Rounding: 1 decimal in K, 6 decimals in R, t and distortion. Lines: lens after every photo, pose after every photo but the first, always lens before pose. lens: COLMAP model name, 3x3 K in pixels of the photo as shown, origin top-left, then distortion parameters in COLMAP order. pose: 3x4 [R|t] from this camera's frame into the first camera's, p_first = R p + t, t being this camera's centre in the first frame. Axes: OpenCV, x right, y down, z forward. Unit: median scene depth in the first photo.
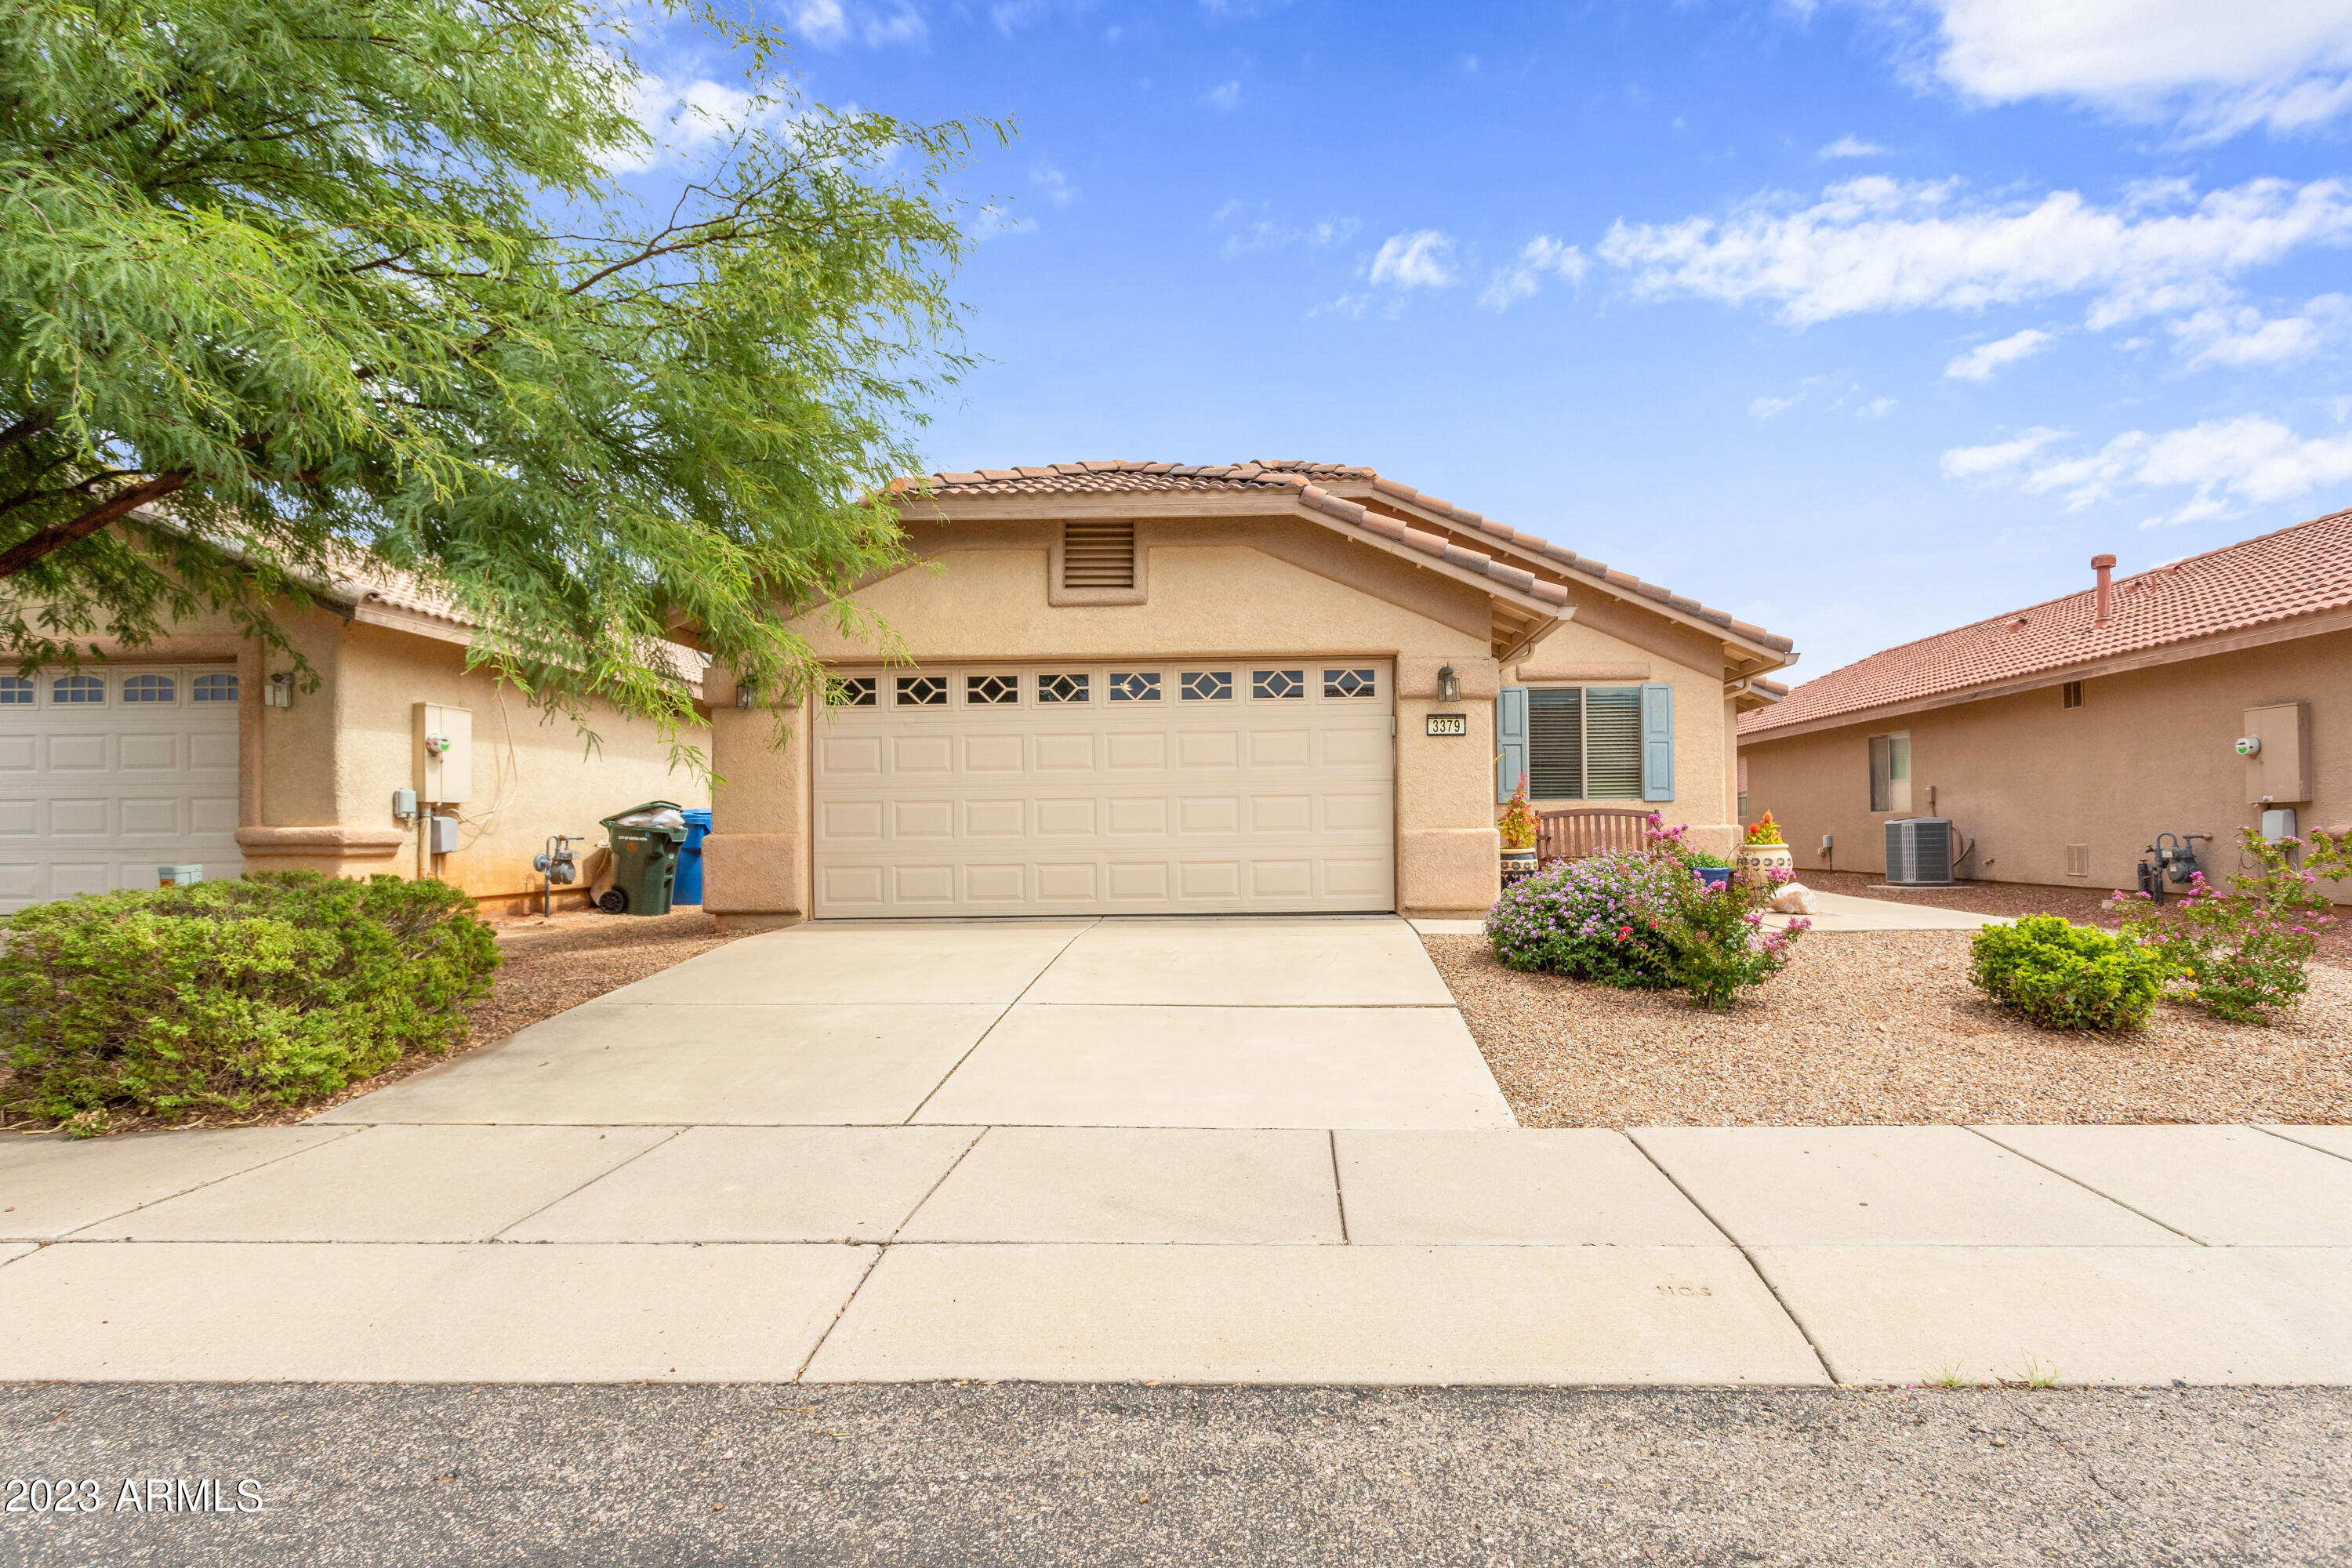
lens RADIAL K [[1196.4, 0, 1176.0], [0, 1196.4, 784.0], [0, 0, 1]] dist [-0.001408, -0.000330]
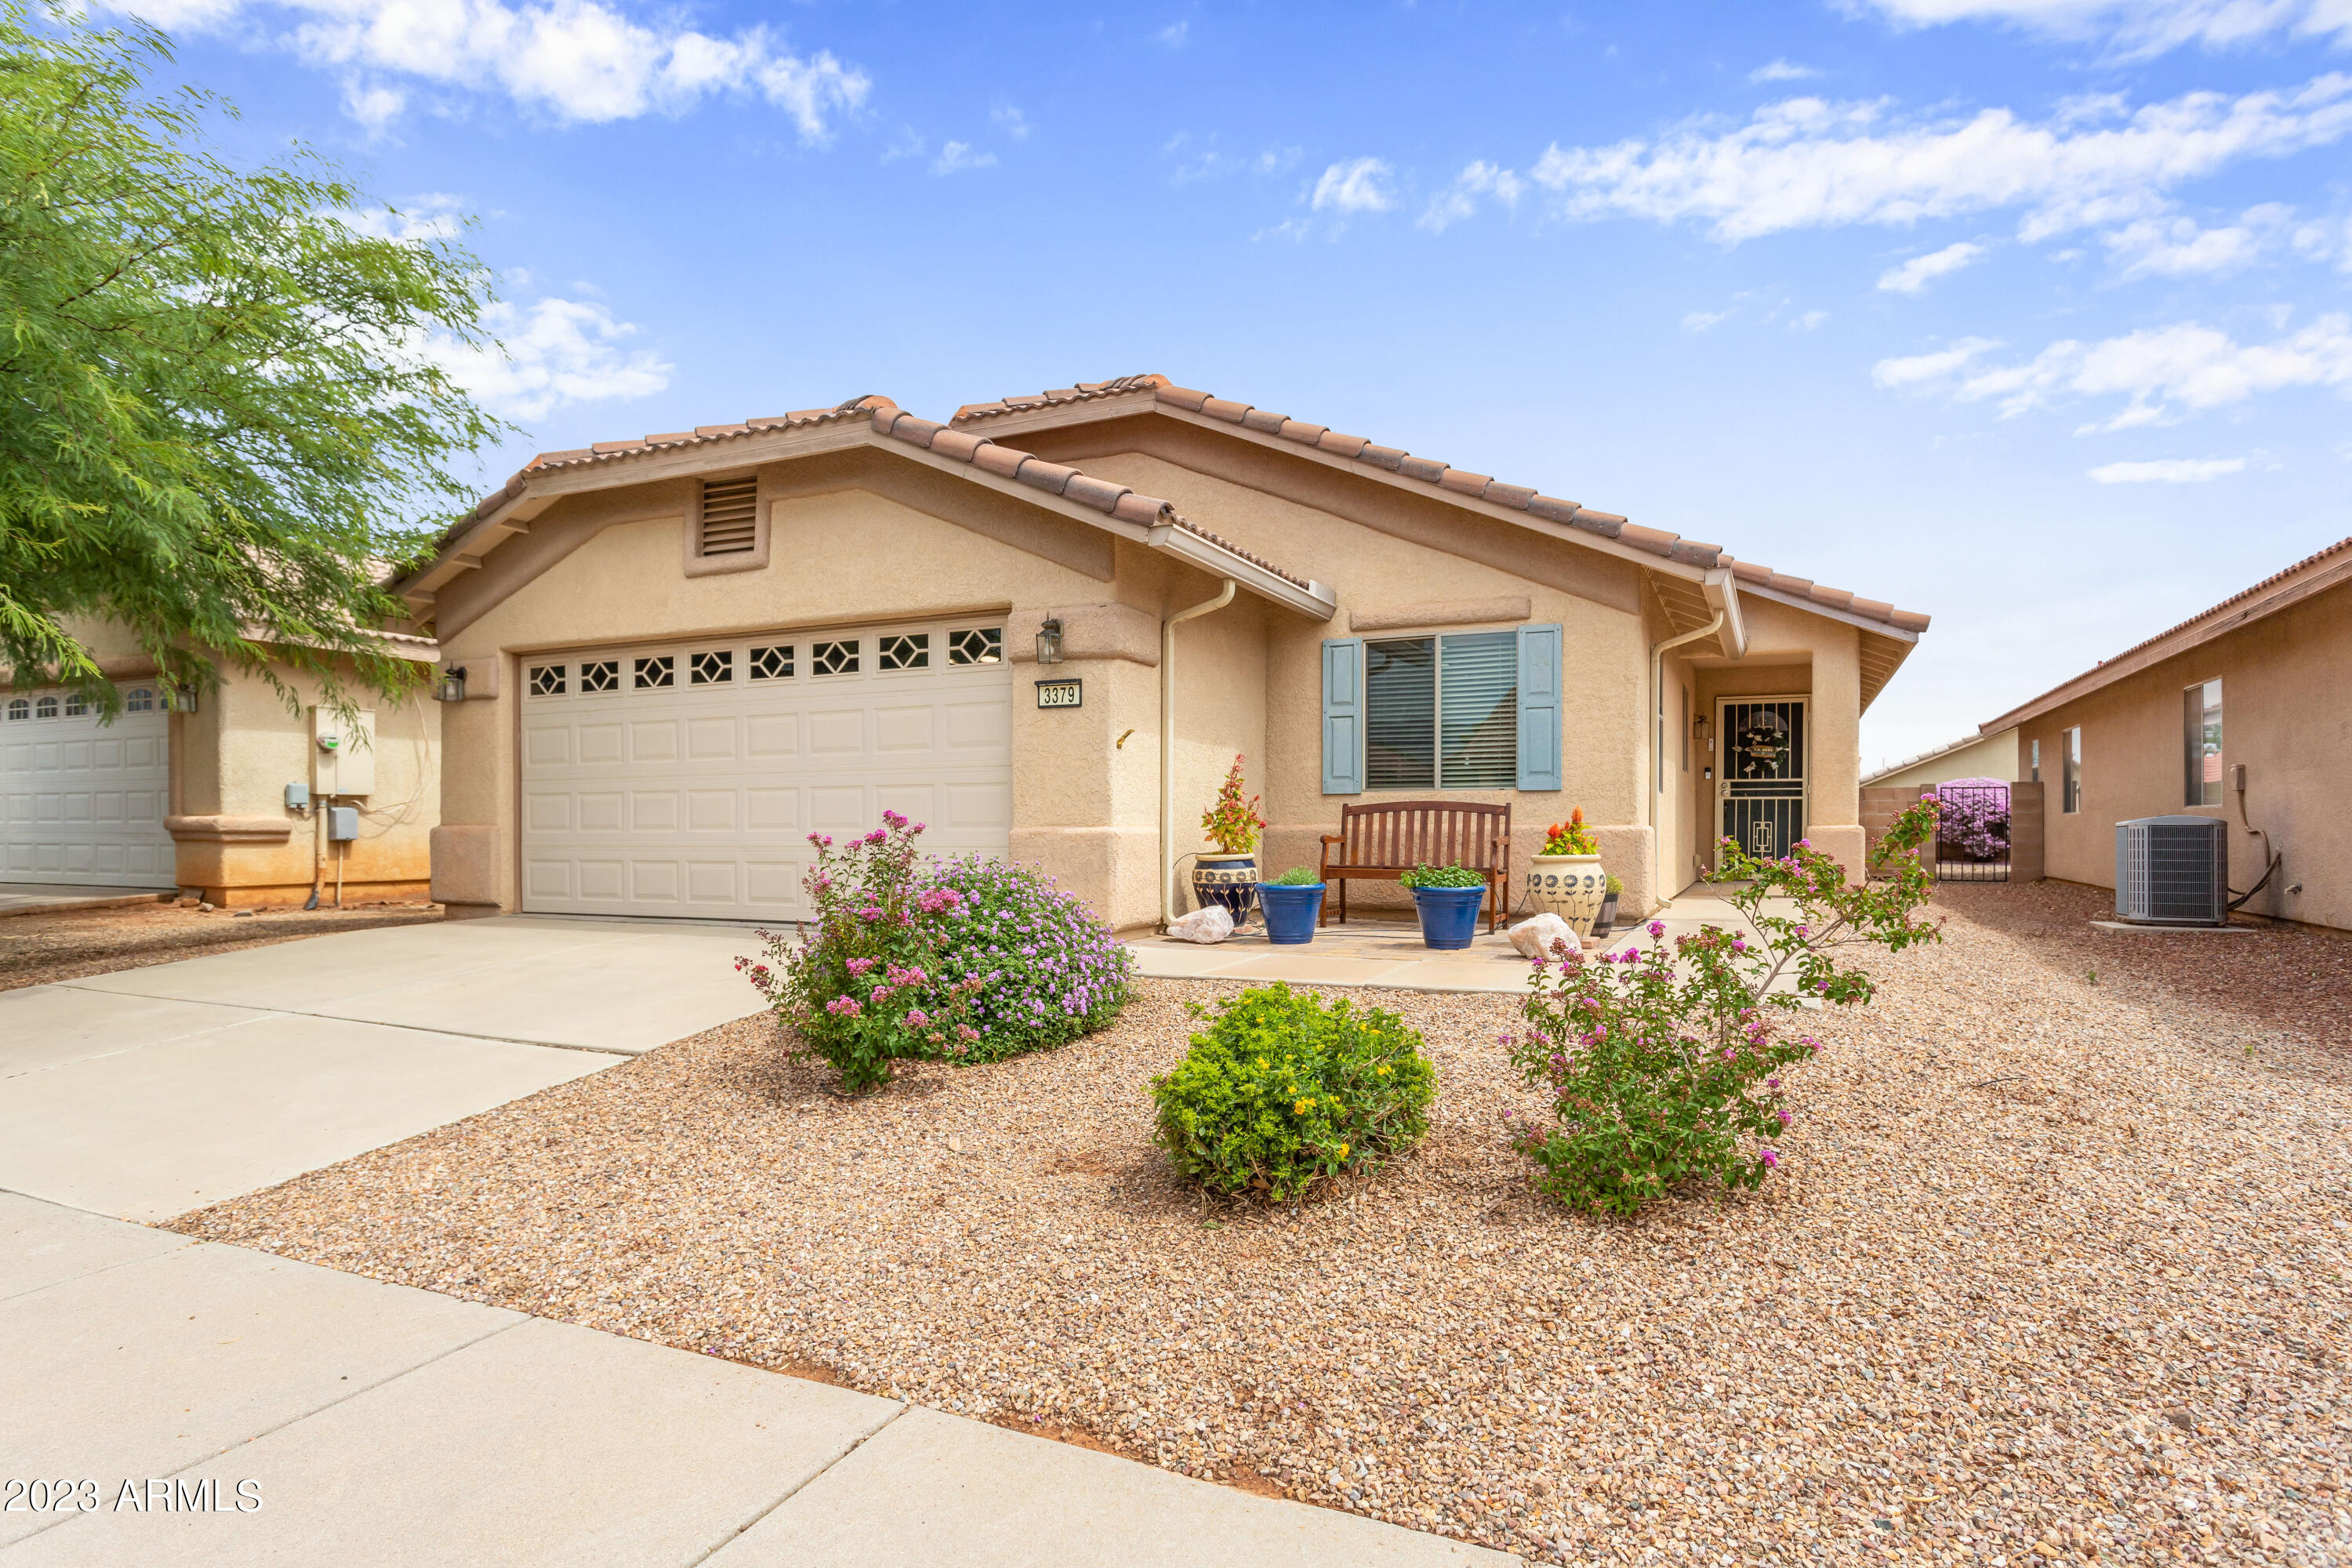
lens RADIAL K [[1252.9, 0, 1176.0], [0, 1252.9, 784.0], [0, 0, 1]] dist [-0.000555, 0.000023]
pose [[0.911417, -0.004238, -0.411463, 0.611979], [0.008360, 0.999931, 0.008220, 0.002871], [0.411400, -0.010931, 0.911390, 0.282842]]
